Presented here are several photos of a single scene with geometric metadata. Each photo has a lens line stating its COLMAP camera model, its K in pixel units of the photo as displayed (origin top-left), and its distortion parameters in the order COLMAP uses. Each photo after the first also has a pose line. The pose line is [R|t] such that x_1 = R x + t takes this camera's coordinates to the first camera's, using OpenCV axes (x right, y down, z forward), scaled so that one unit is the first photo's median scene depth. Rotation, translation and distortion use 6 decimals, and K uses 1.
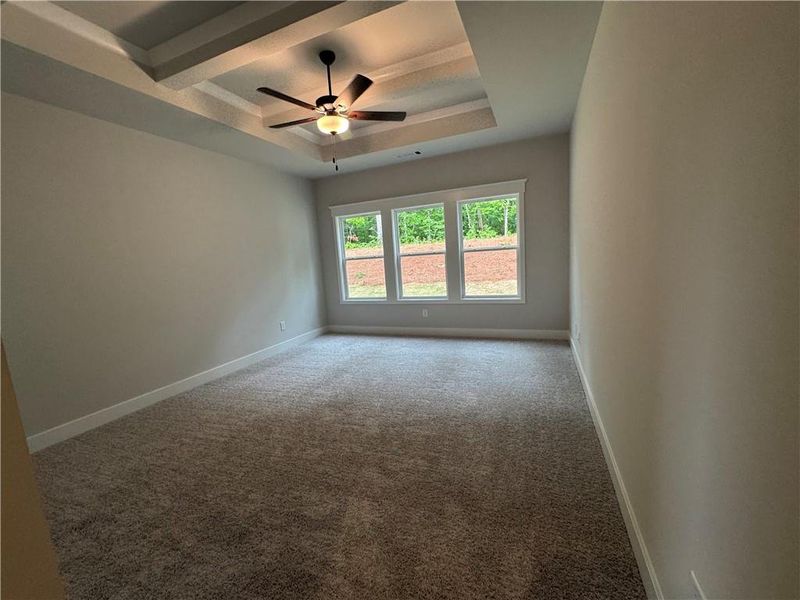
lens RADIAL K [[327.9, 0, 398.3], [0, 327.9, 299.2], [0, 0, 1]] dist [0.002136, 0.000078]
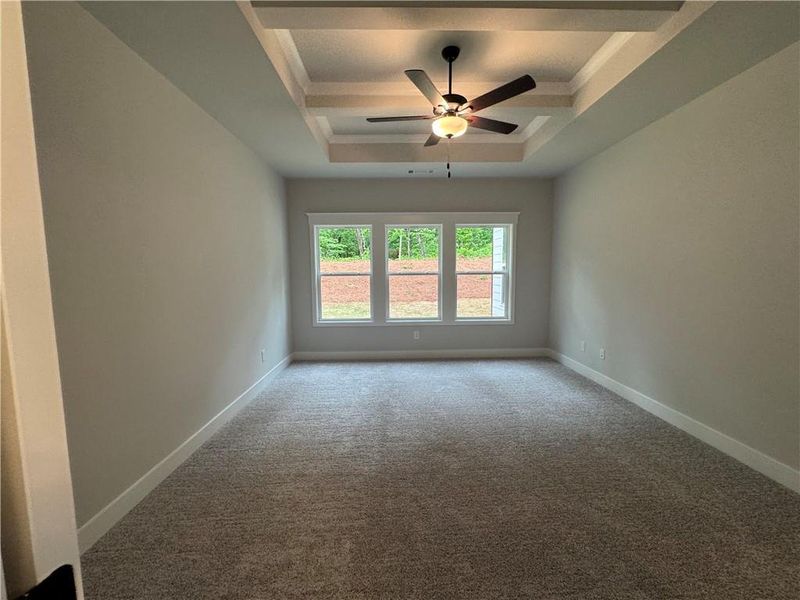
lens RADIAL K [[327.9, 0, 398.3], [0, 327.9, 299.2], [0, 0, 1]] dist [0.002136, 0.000078]
pose [[0.913336, 0.023337, 0.406538, -0.375767], [0.001318, 0.998182, -0.060261, -0.004893], [-0.407205, 0.055575, 0.911644, 0.147892]]
